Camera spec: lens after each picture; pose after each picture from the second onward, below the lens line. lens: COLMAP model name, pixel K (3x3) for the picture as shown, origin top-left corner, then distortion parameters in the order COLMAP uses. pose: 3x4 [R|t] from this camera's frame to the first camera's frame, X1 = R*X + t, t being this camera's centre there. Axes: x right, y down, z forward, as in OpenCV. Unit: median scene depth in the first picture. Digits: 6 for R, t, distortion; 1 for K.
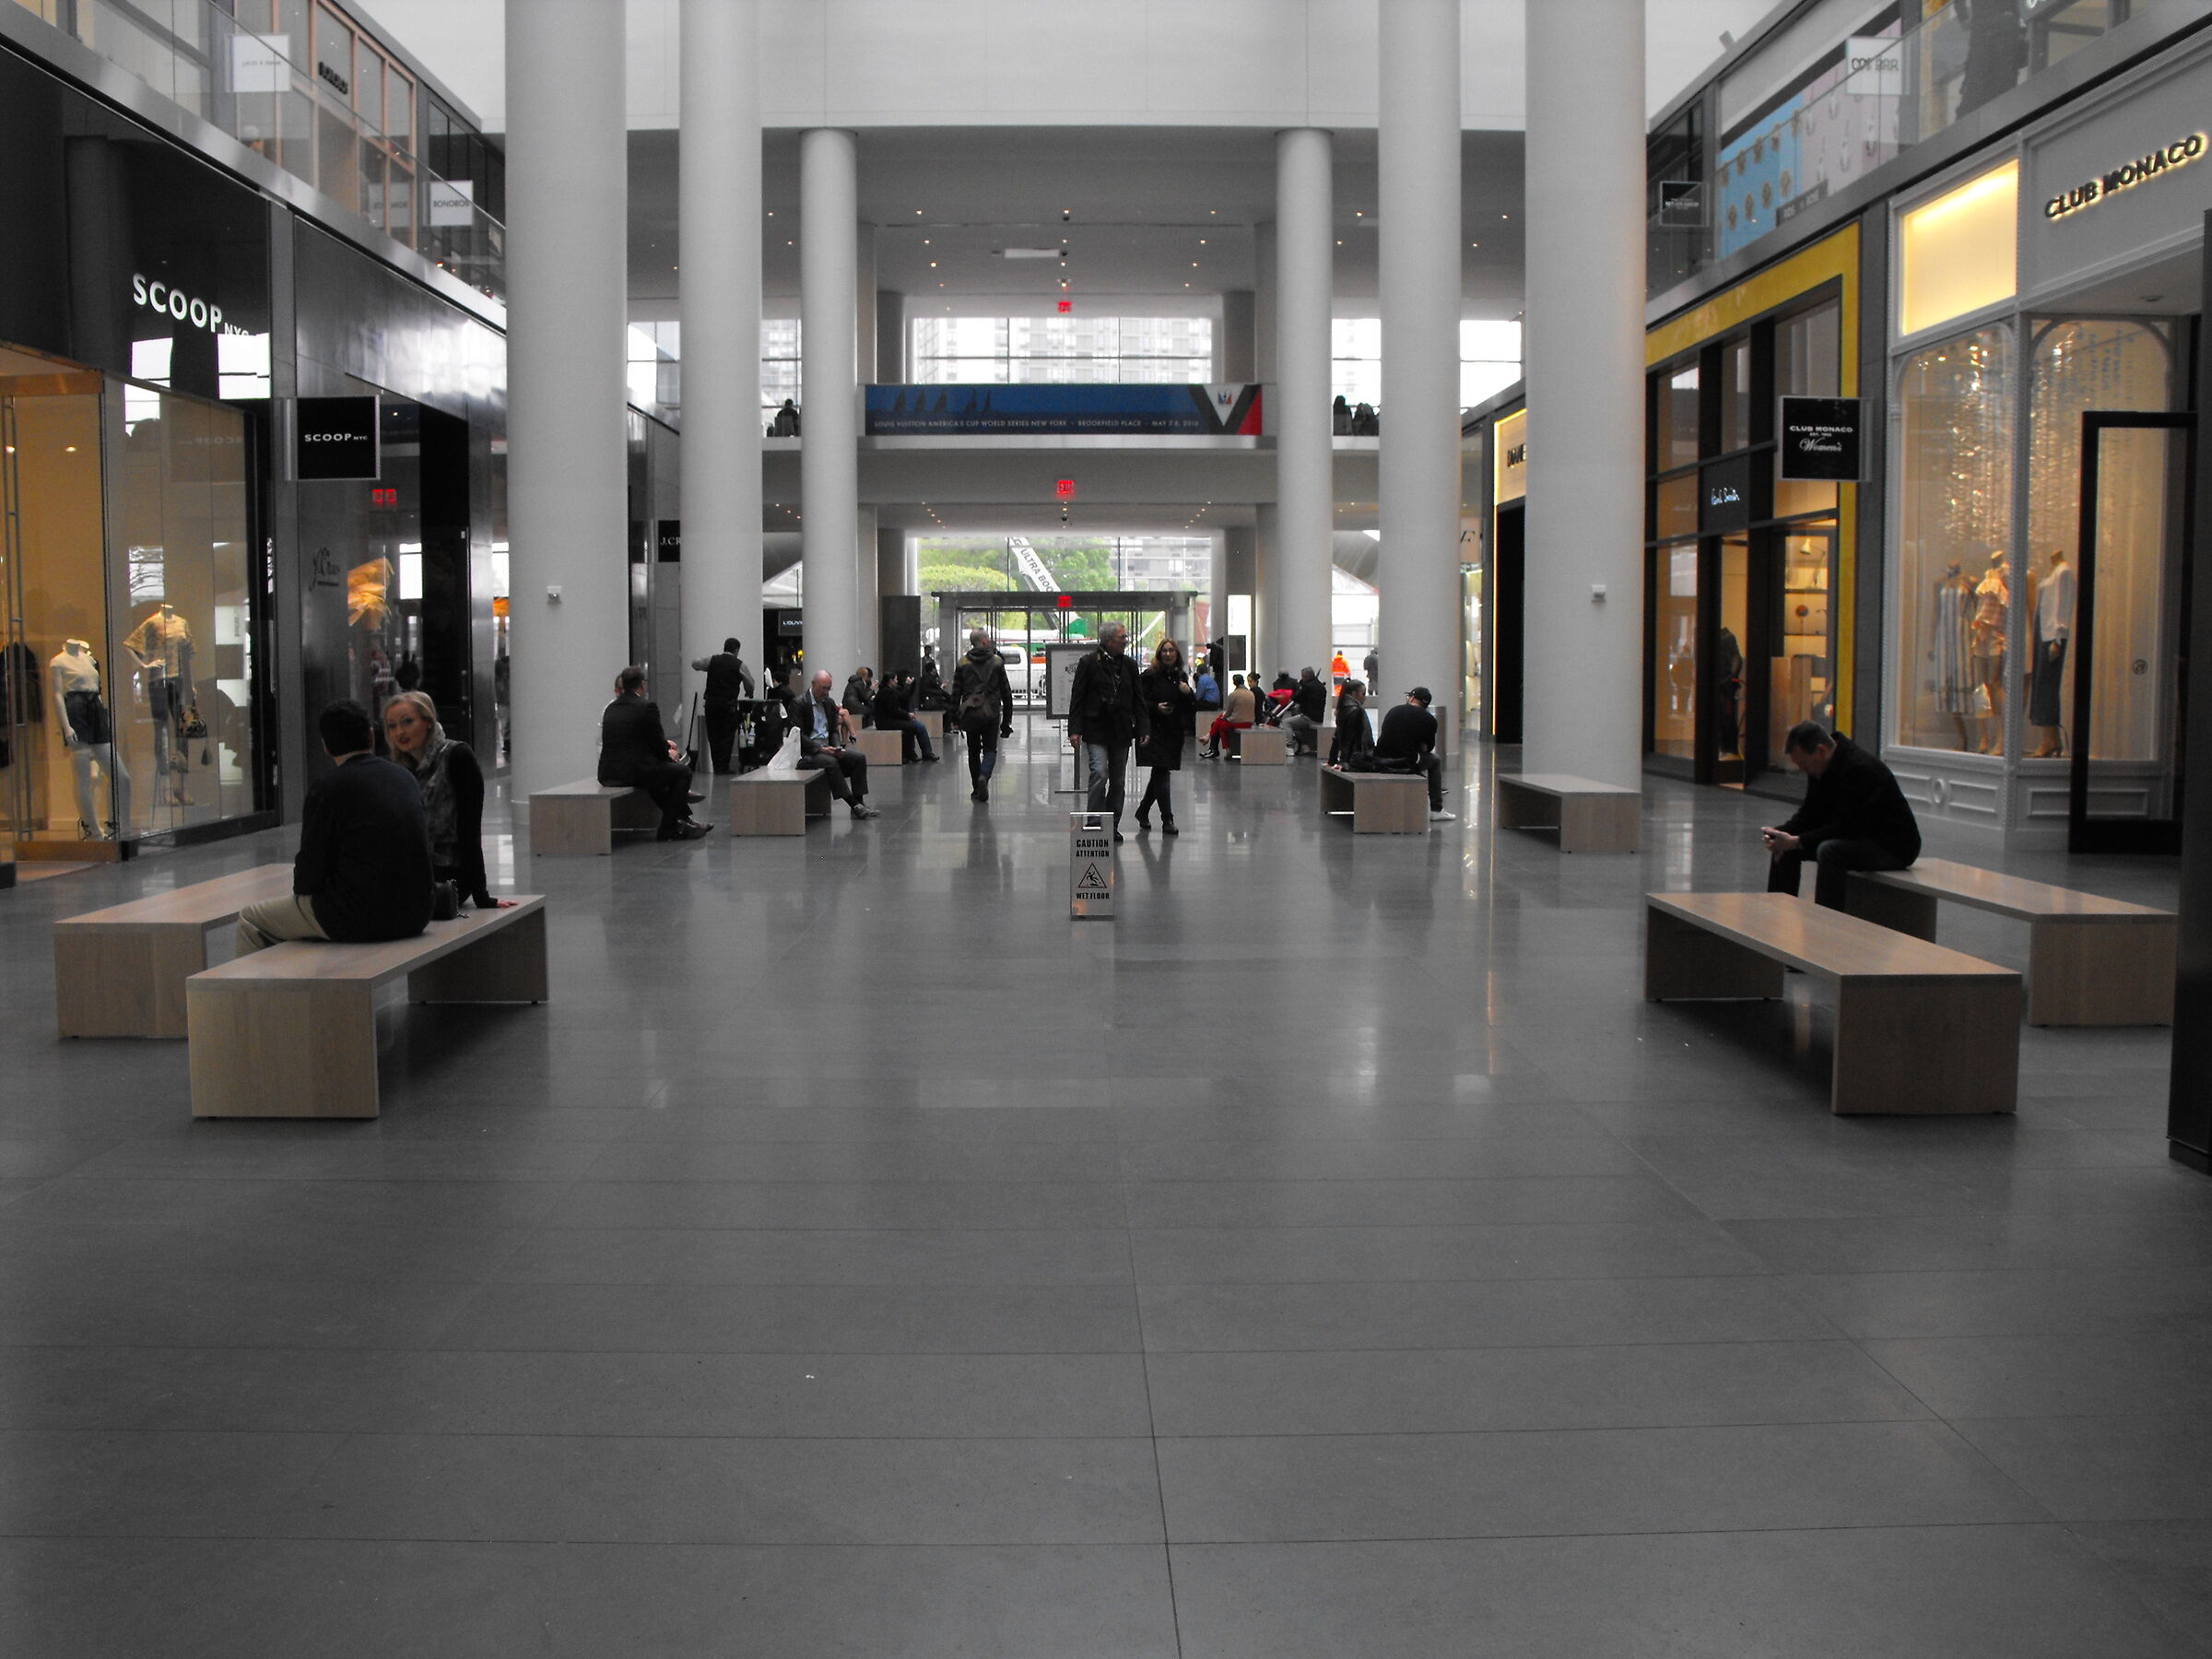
lens RADIAL K [[2203.8, 0, 1104.7], [0, 2203.8, 858.6], [0, 0, 1]] dist [-0.230017, 0.284776]
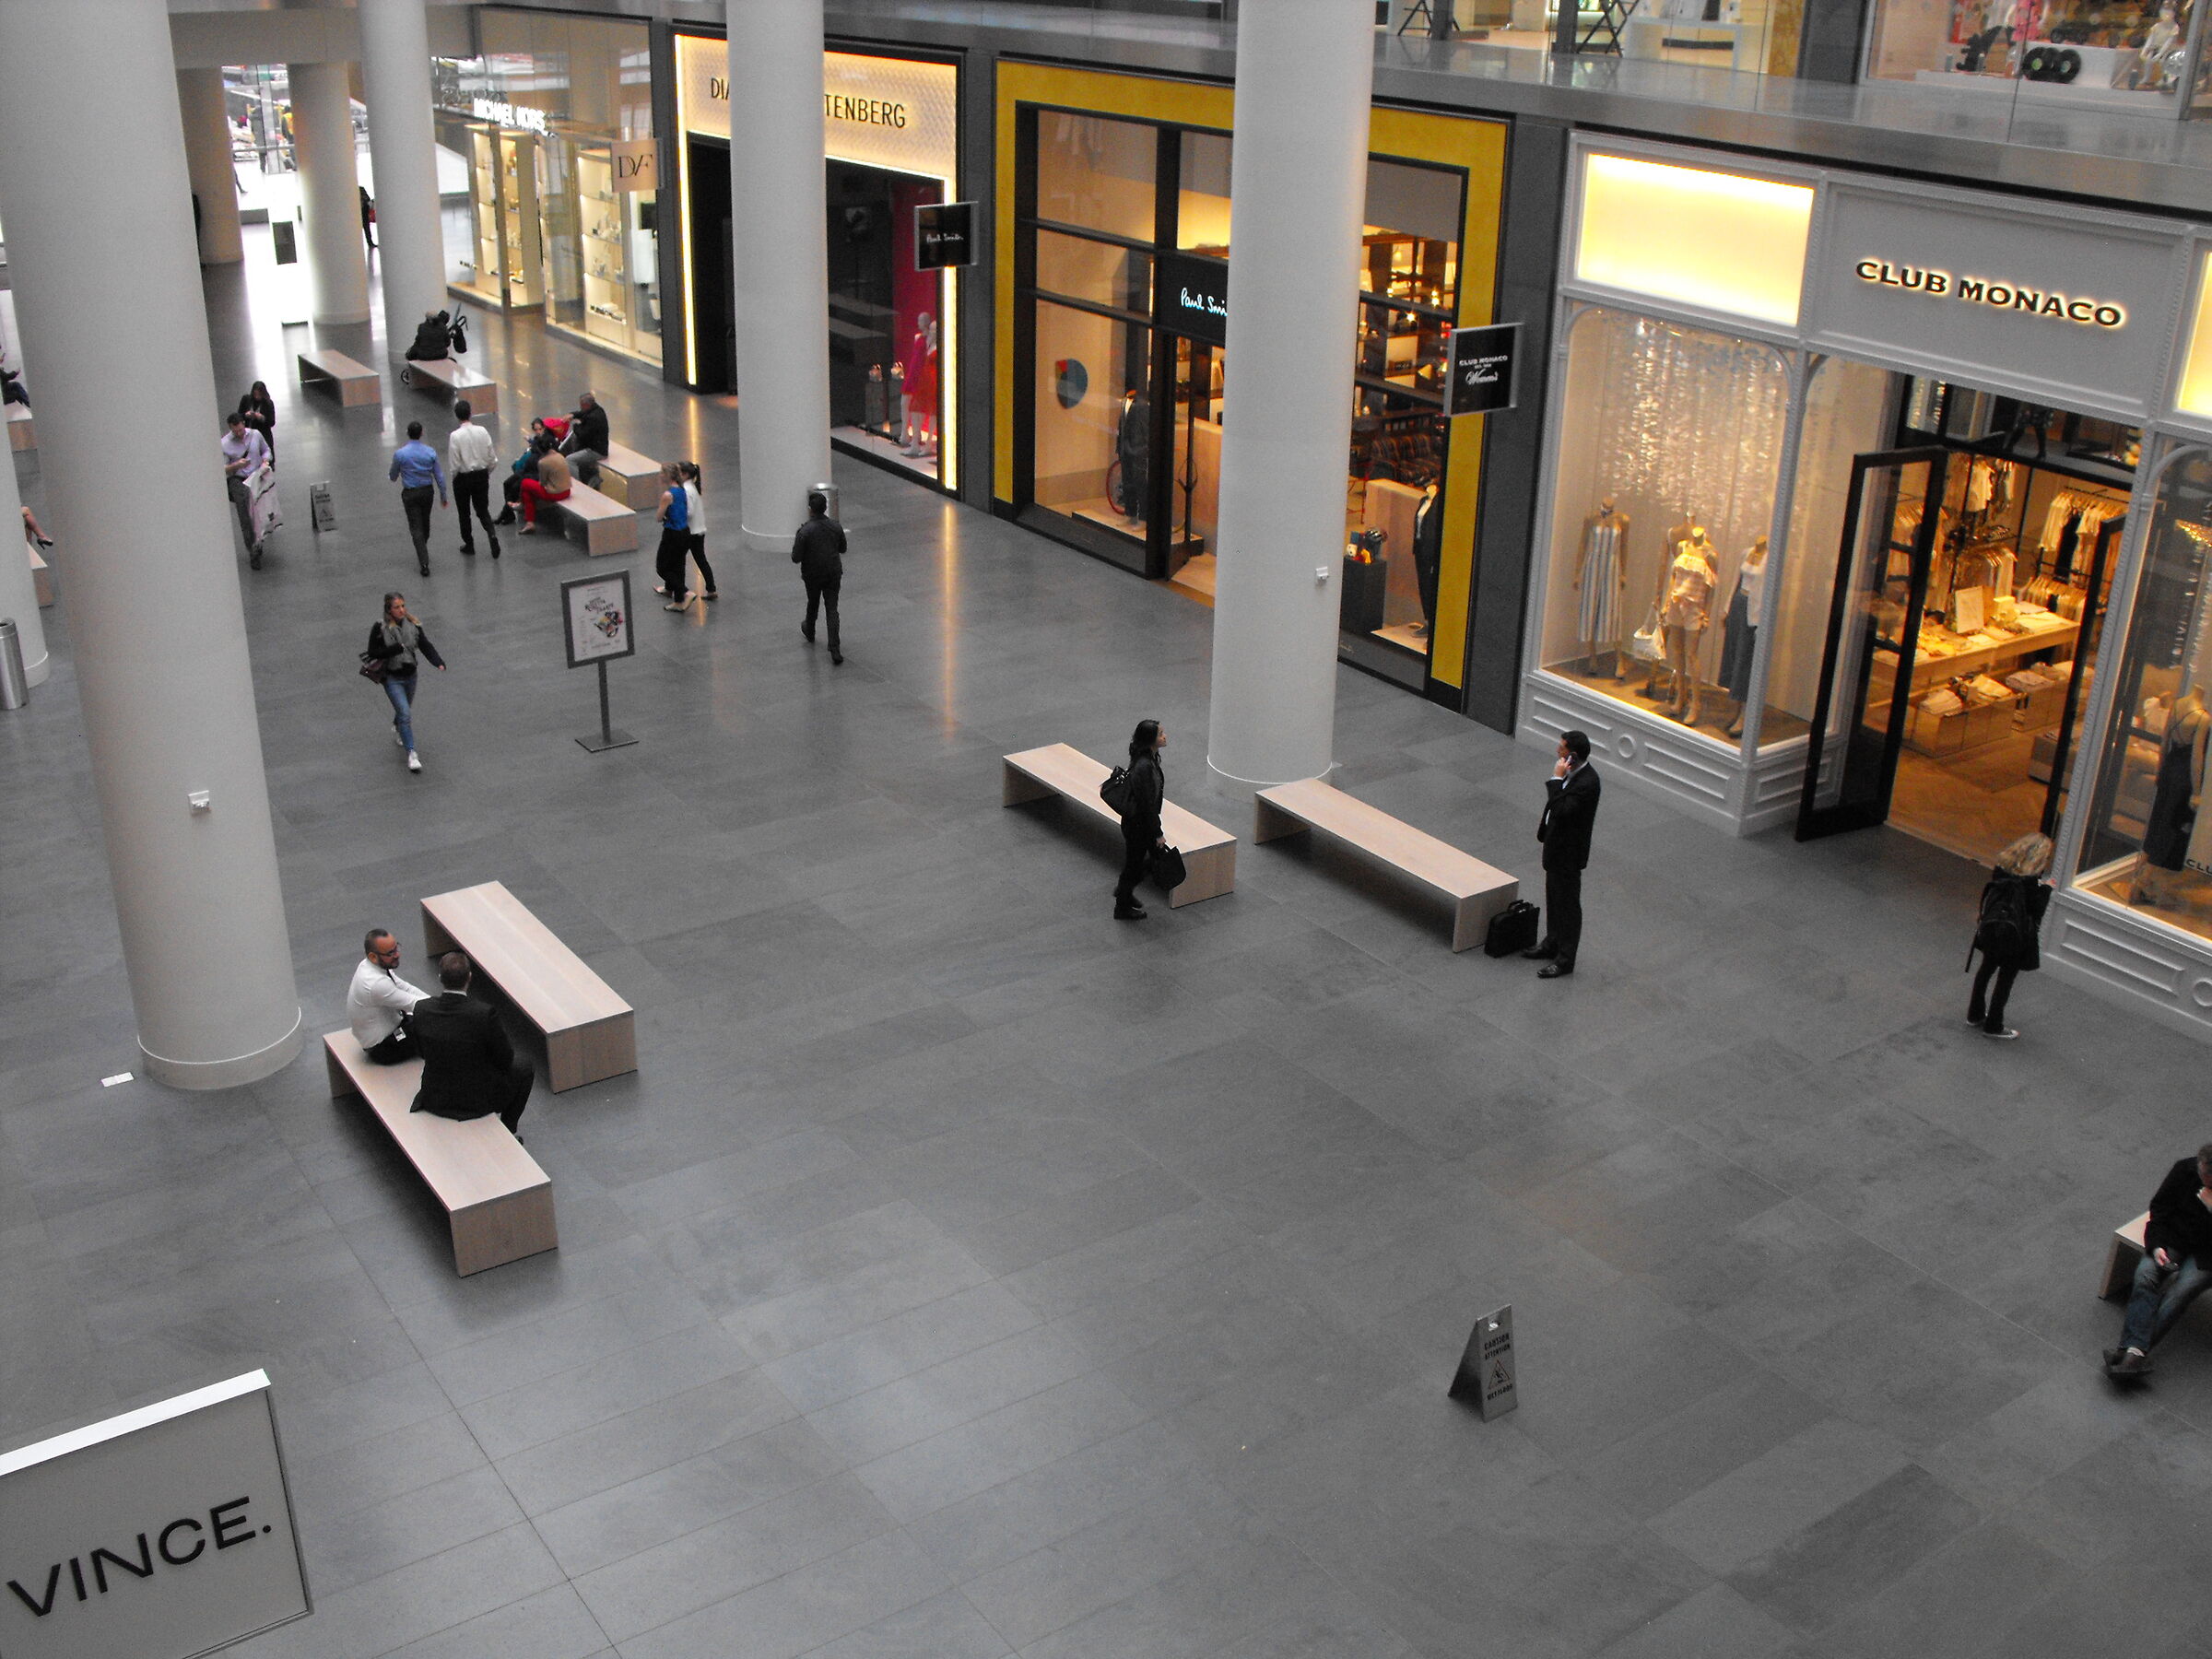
lens RADIAL K [[2203.8, 0, 1104.7], [0, 2203.8, 858.6], [0, 0, 1]] dist [-0.230017, 0.284776]
pose [[0.829137, -0.212740, 0.516986, -0.192254], [0.032225, 0.941414, 0.335709, -0.170792], [-0.558116, -0.261689, 0.787417, 0.138944]]
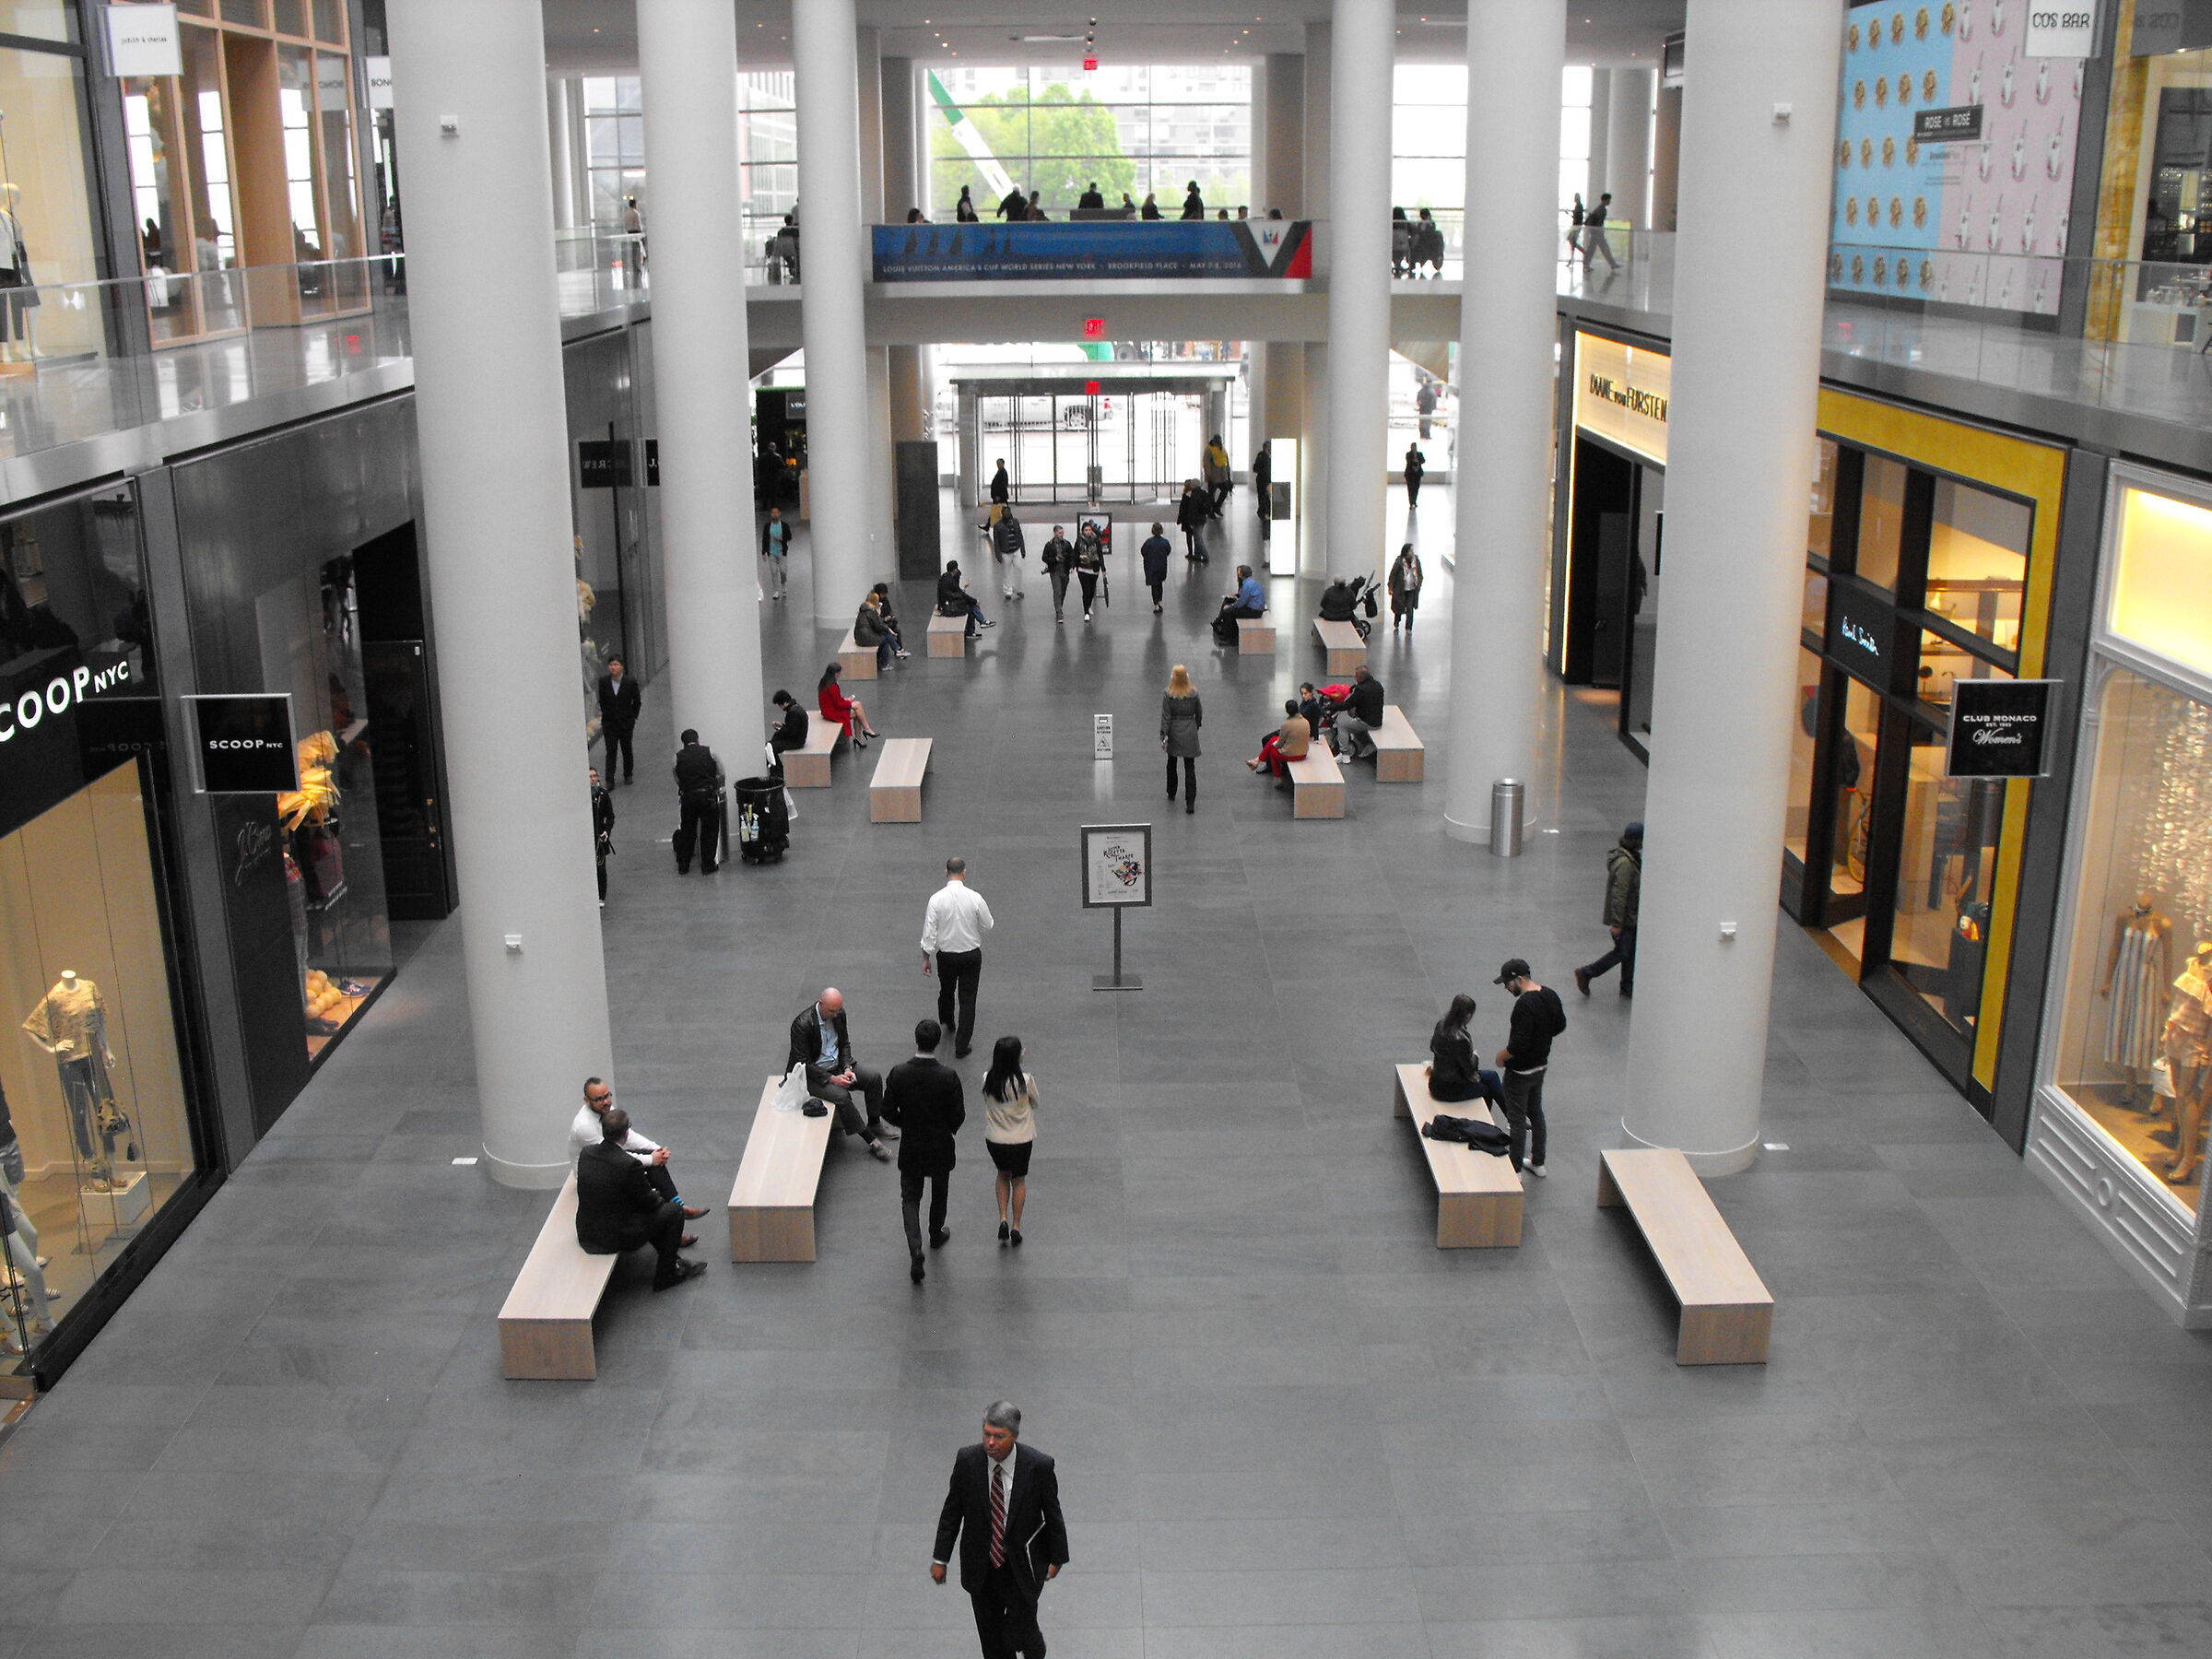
lens RADIAL K [[2203.8, 0, 1104.7], [0, 2203.8, 858.6], [0, 0, 1]] dist [-0.230017, 0.284776]
pose [[0.999919, -0.004108, -0.012044, -0.004497], [0.006445, 0.979578, 0.200960, -0.167908], [0.010972, -0.201022, 0.979525, 0.085079]]
